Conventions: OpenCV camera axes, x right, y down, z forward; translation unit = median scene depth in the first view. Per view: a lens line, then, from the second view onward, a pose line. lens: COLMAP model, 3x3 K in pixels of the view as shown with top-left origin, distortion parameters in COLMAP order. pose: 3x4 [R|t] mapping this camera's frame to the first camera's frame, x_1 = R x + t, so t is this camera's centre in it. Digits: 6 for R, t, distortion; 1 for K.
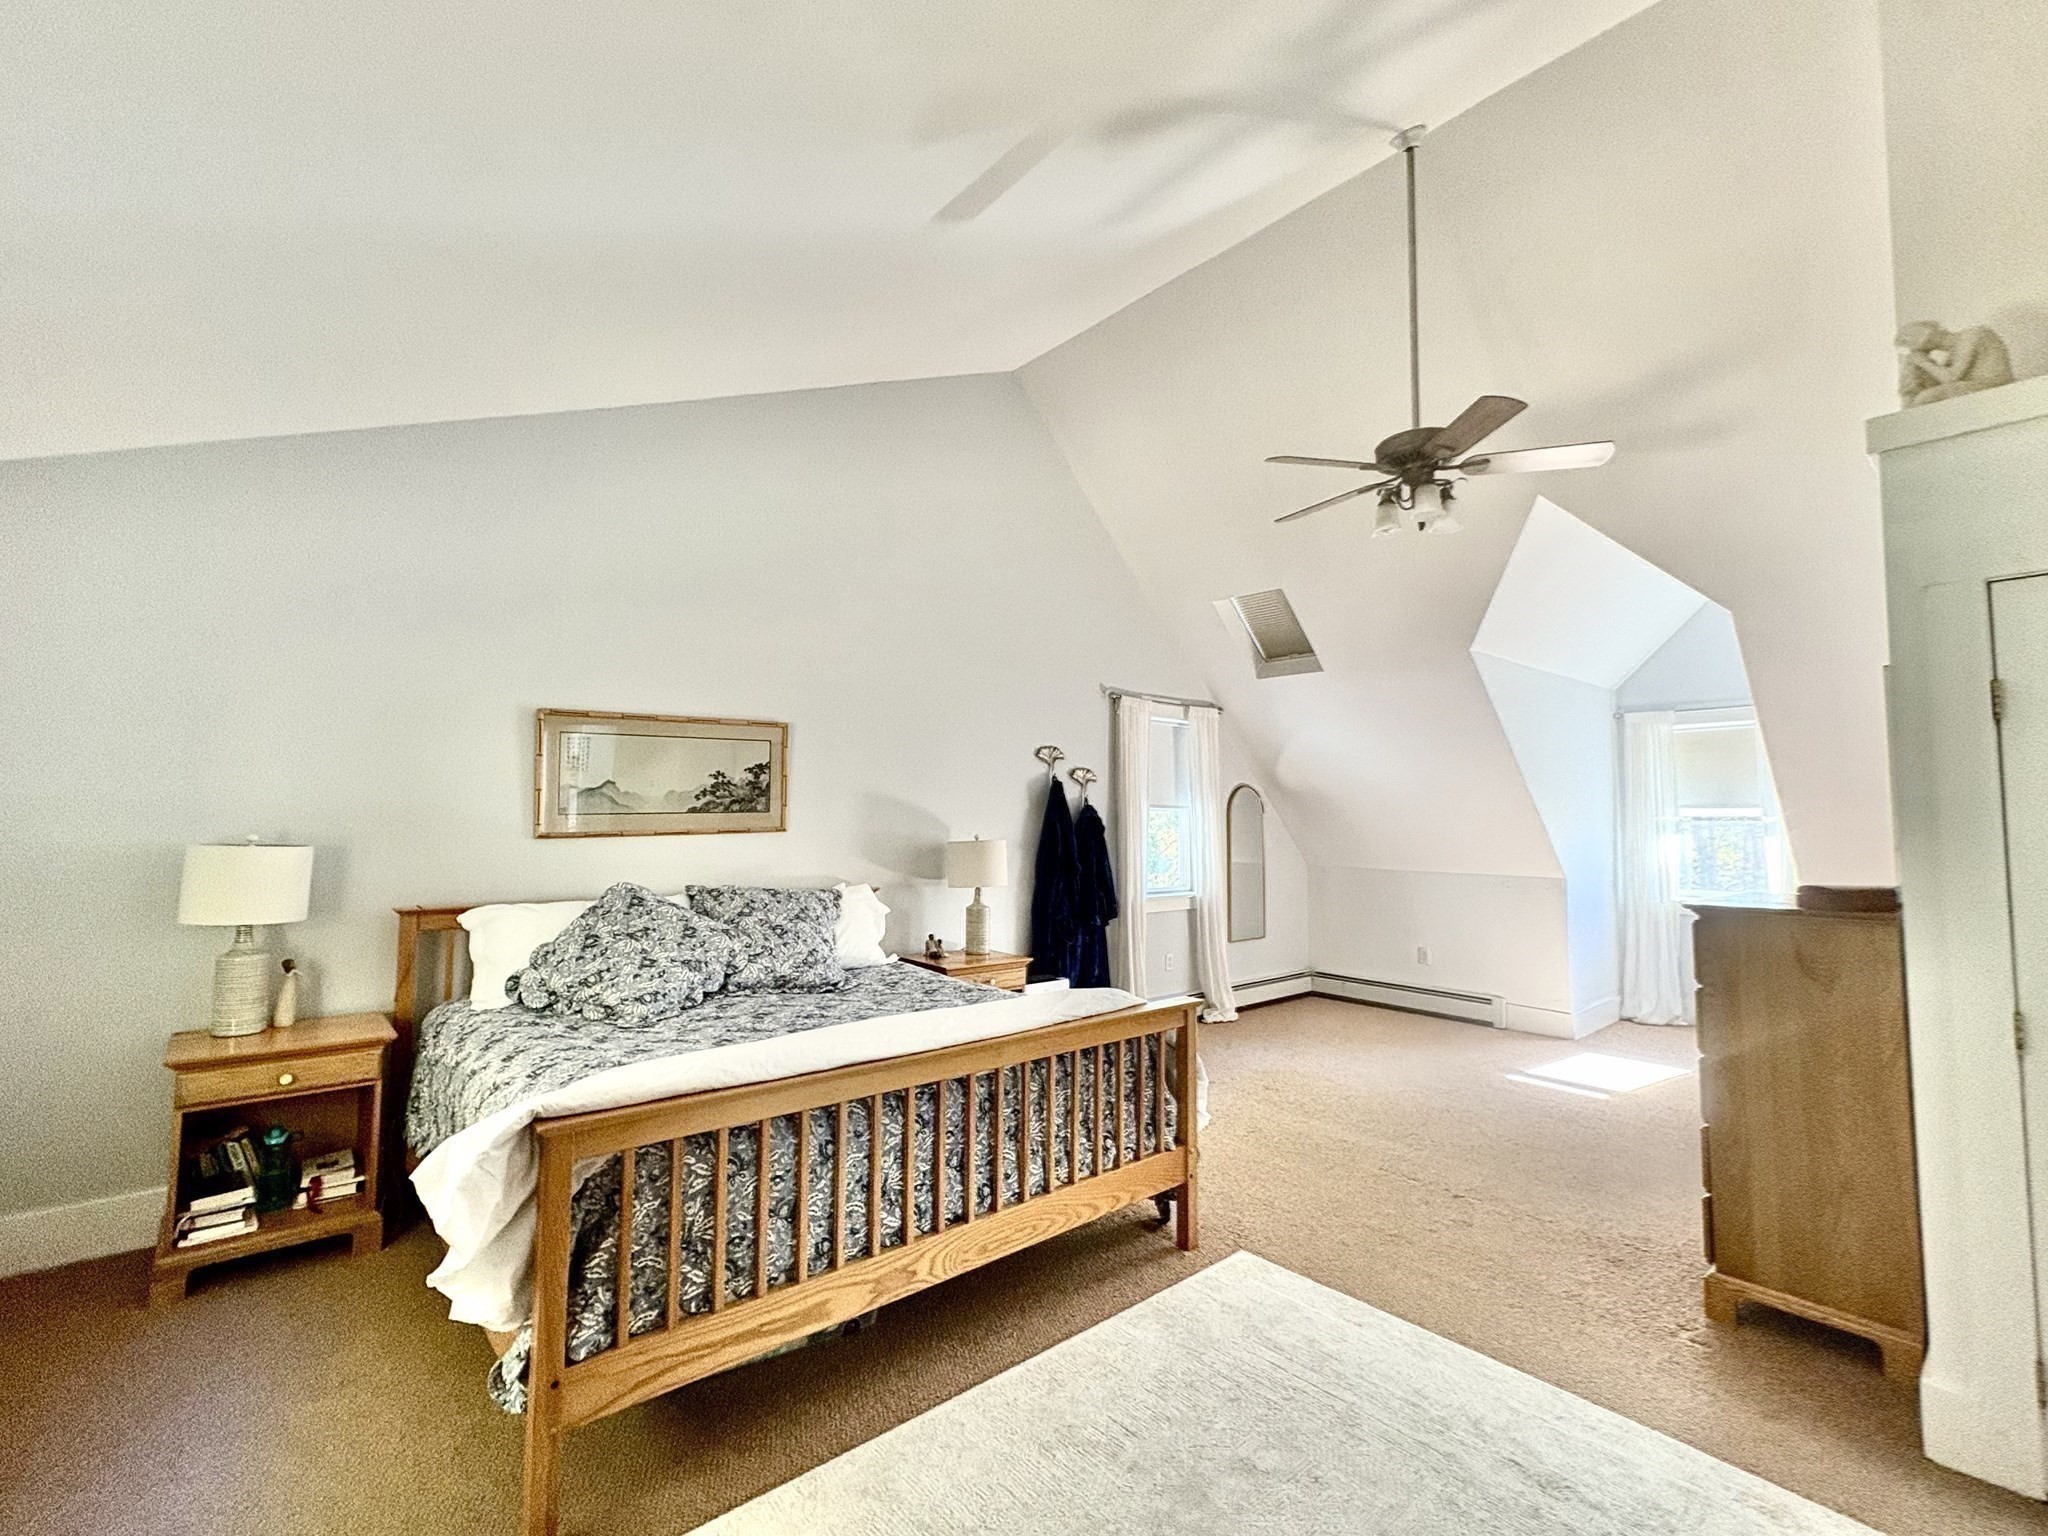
lens RADIAL K [[897.9, 0, 1024.6], [0, 897.9, 763.2], [0, 0, 1]] dist [0.000228, 0.000003]
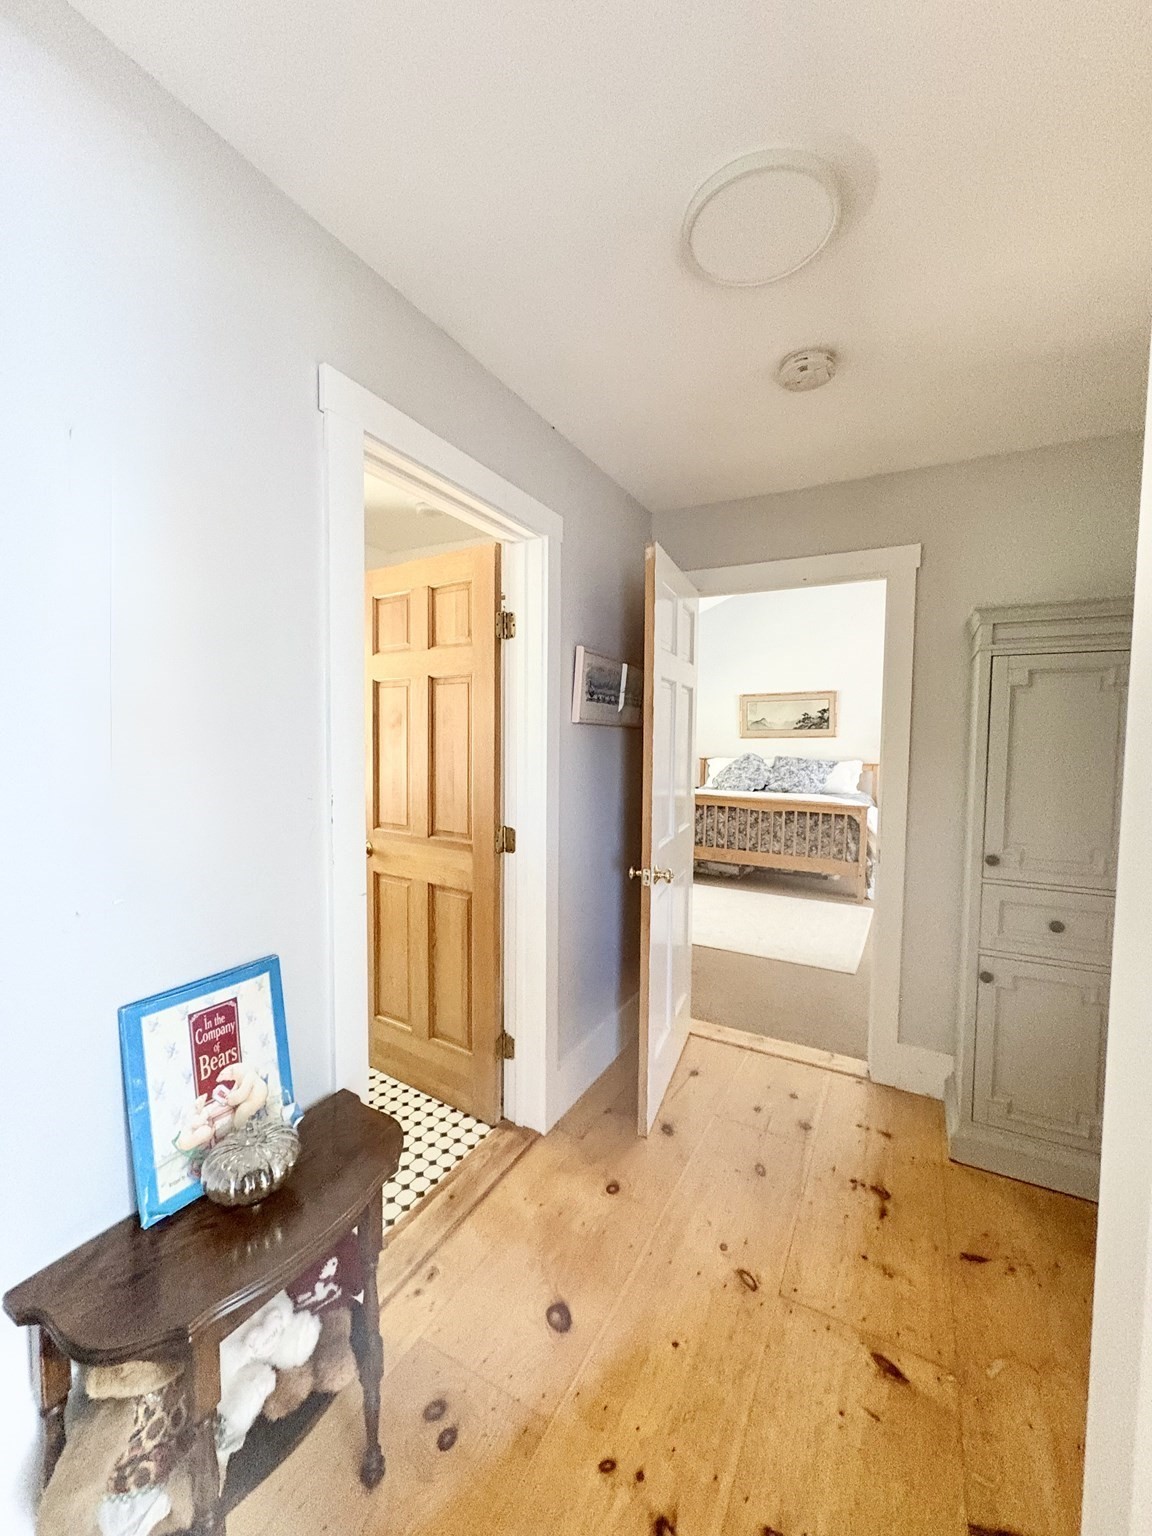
lens RADIAL K [[603.9, 0, 575.7], [0, 603.9, 766.5], [0, 0, 1]] dist [0.001930, 0.000012]
pose [[0.350121, 0.054135, -0.935139, 1.000369], [0.049060, 0.995899, 0.076021, -0.001304], [0.935419, -0.072495, 0.346029, -0.191200]]
